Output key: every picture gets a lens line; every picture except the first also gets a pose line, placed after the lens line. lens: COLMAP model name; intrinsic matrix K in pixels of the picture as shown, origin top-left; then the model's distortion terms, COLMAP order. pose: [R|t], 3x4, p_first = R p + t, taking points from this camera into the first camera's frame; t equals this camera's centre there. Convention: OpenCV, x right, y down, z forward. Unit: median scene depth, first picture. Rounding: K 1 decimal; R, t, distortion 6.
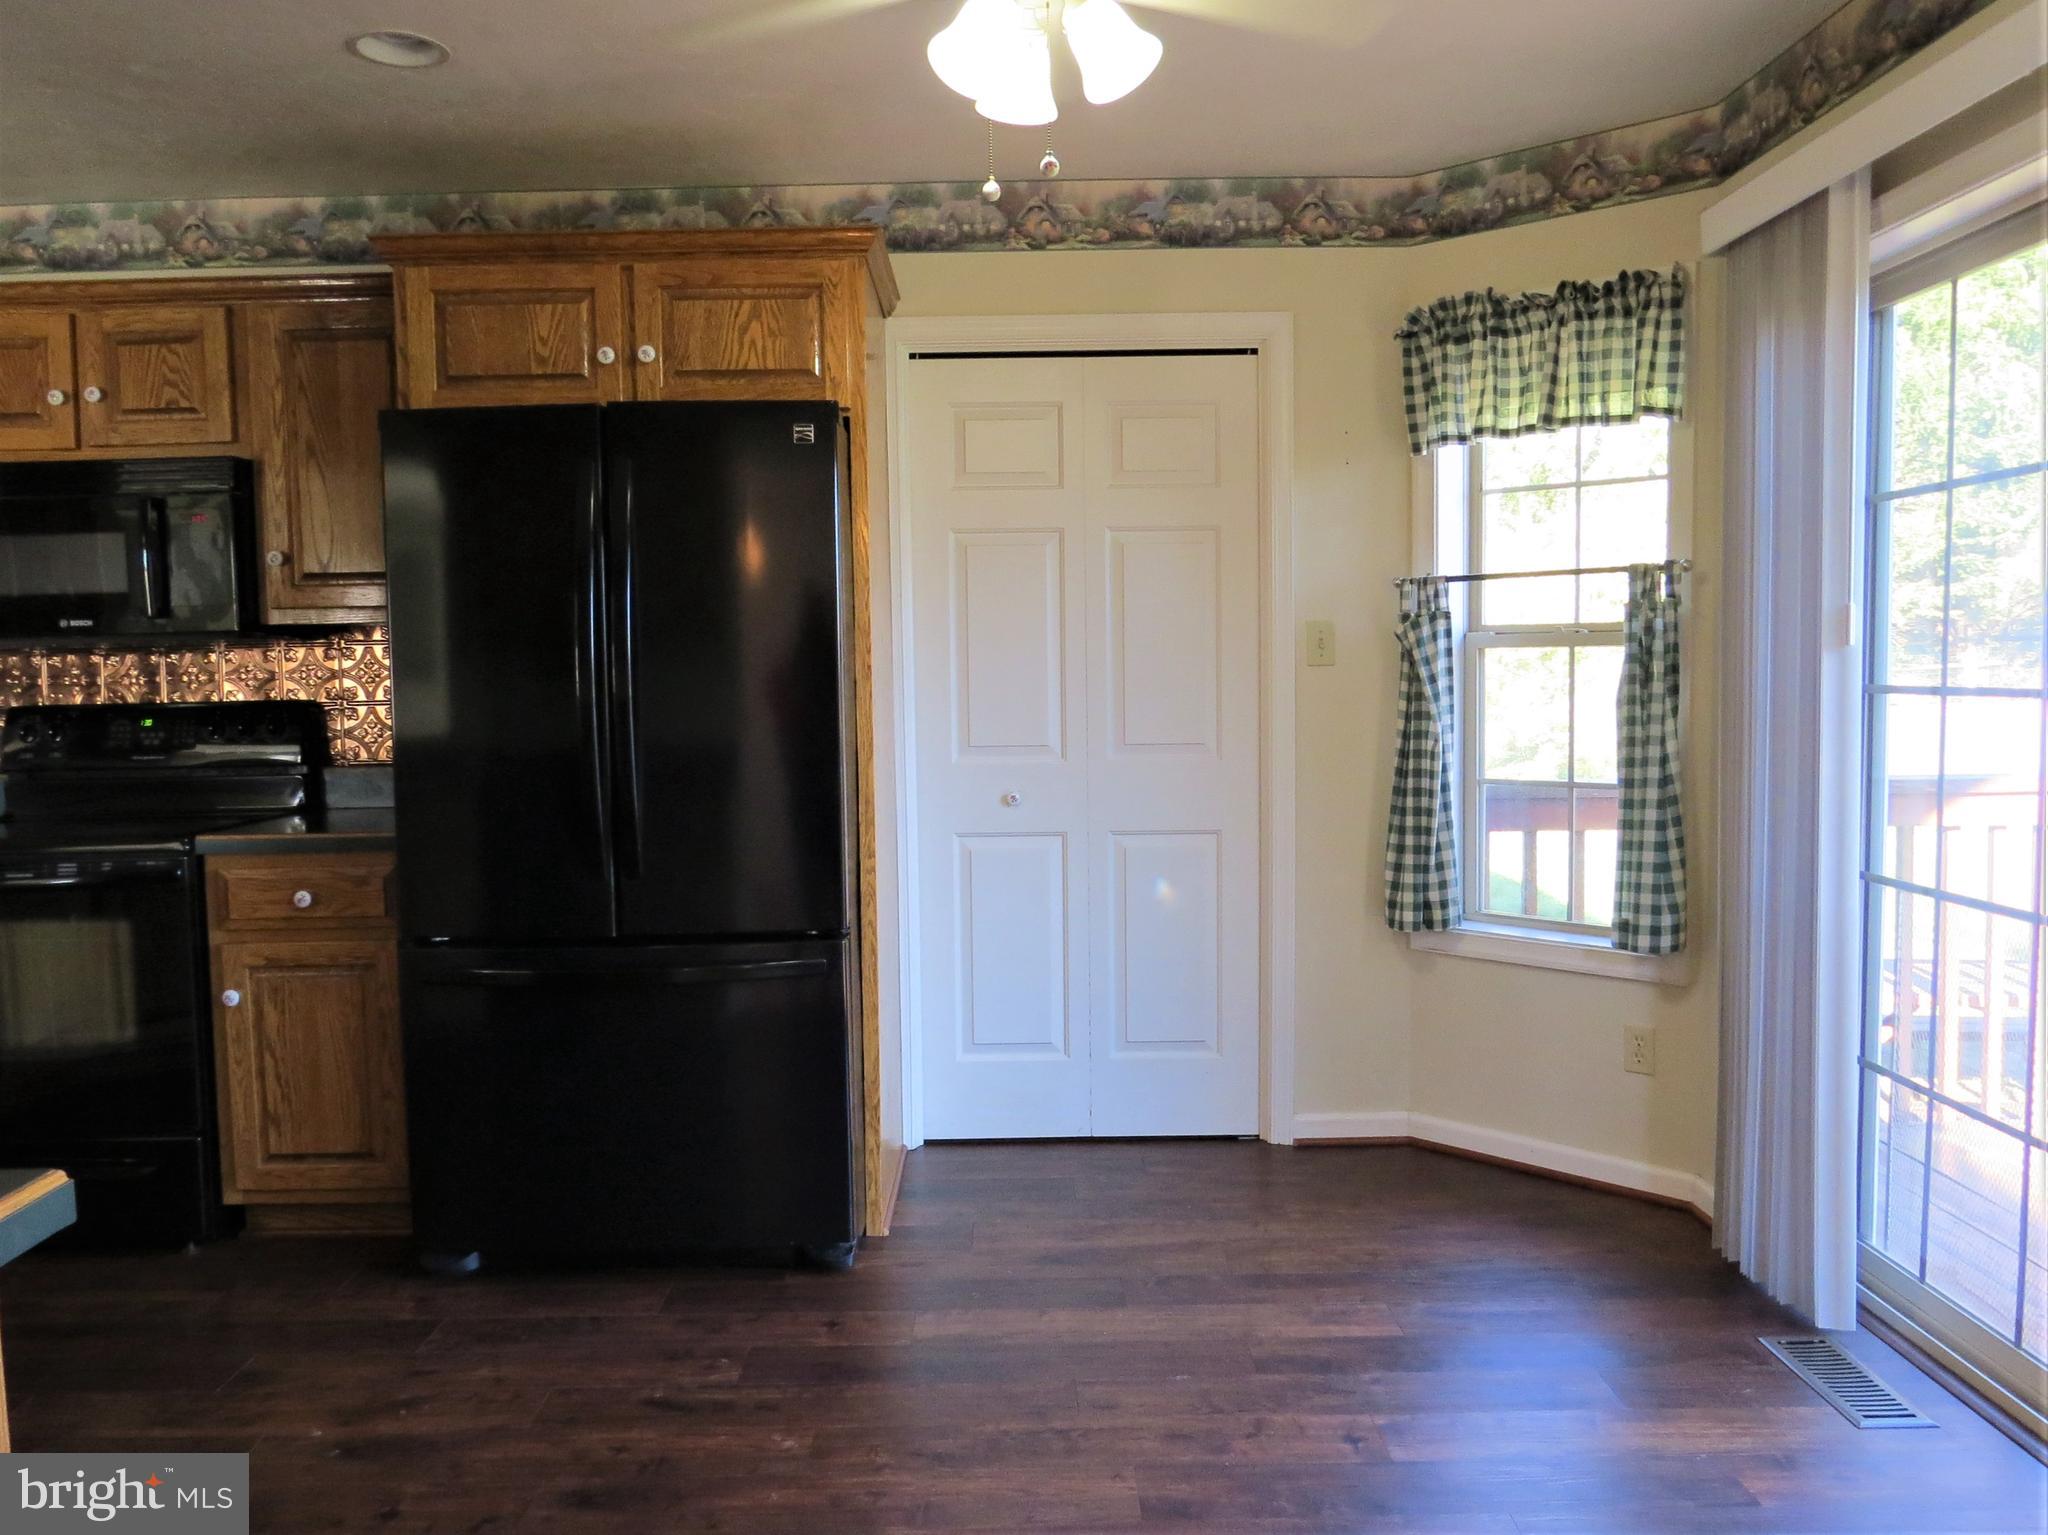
lens RADIAL K [[1454.5, 0, 1028.8], [0, 1454.5, 748.9], [0, 0, 1]] dist [-0.026553, 0.003628]
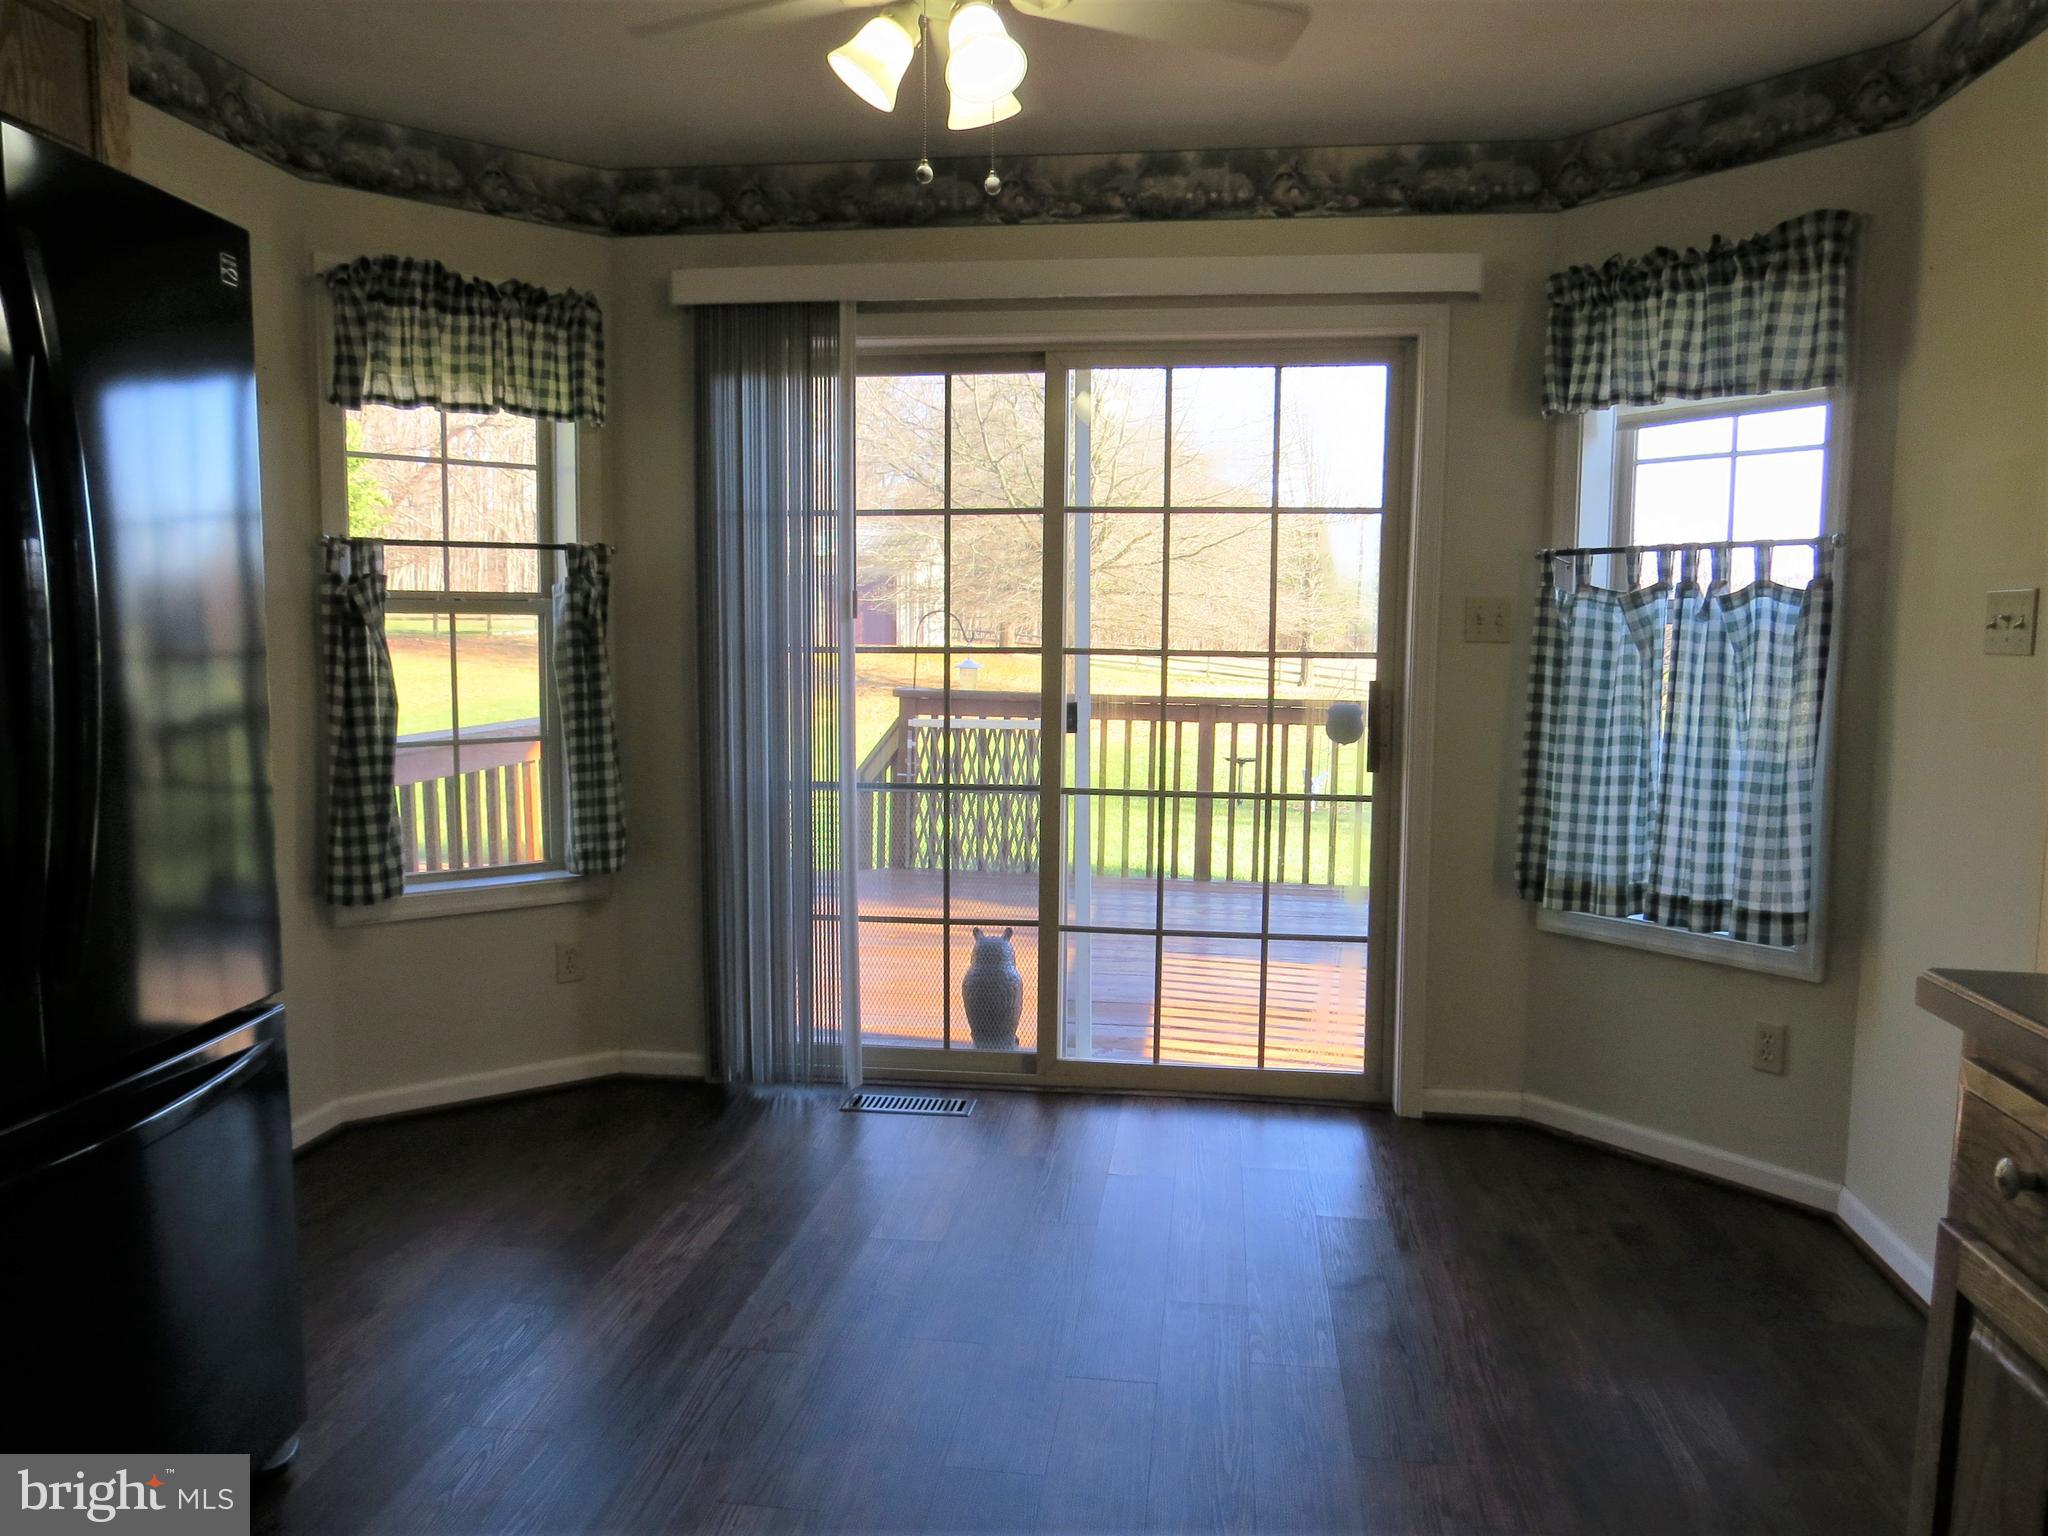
lens RADIAL K [[1454.5, 0, 1023.5], [0, 1454.5, 756.1], [0, 0, 1]] dist [-0.026553, 0.003628]
pose [[0.195015, -0.073011, 0.978079, -0.658915], [0.050477, 0.996651, 0.064333, -0.014462], [-0.979500, 0.036824, 0.198047, 0.422543]]
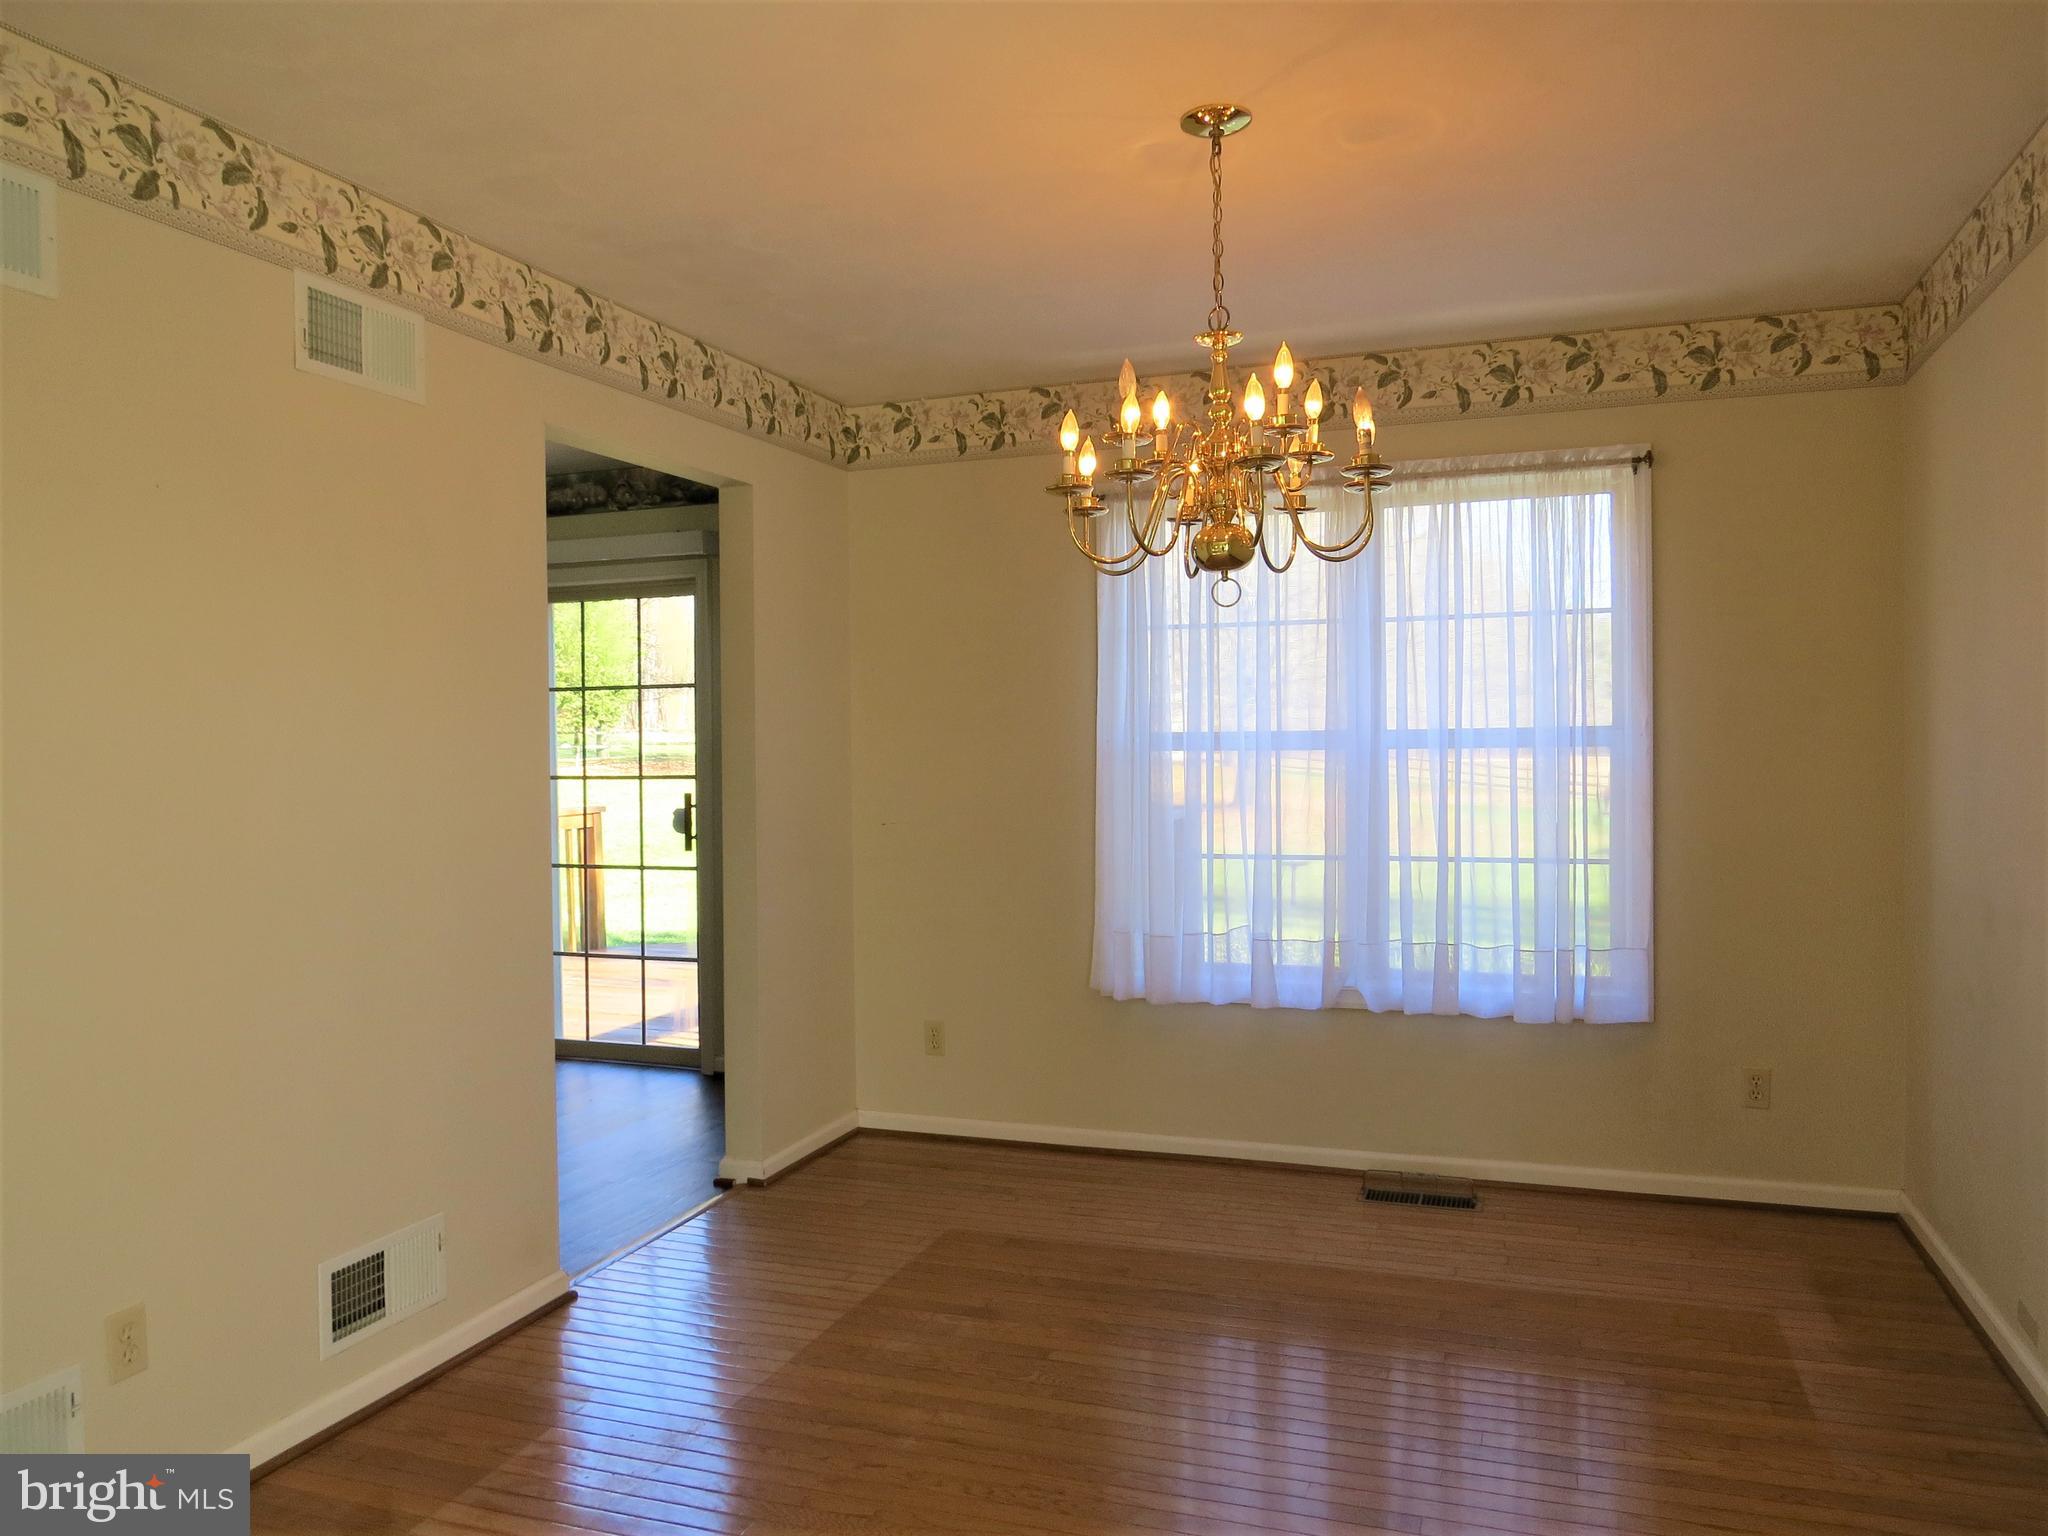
lens RADIAL K [[1454.5, 0, 1032.0], [0, 1454.5, 772.3], [0, 0, 1]] dist [-0.026553, 0.003628]
pose [[0.381837, -0.008003, 0.924195, -0.985102], [0.066143, 0.997635, -0.018689, 0.049302], [-0.921860, 0.068265, 0.381463, -0.697944]]
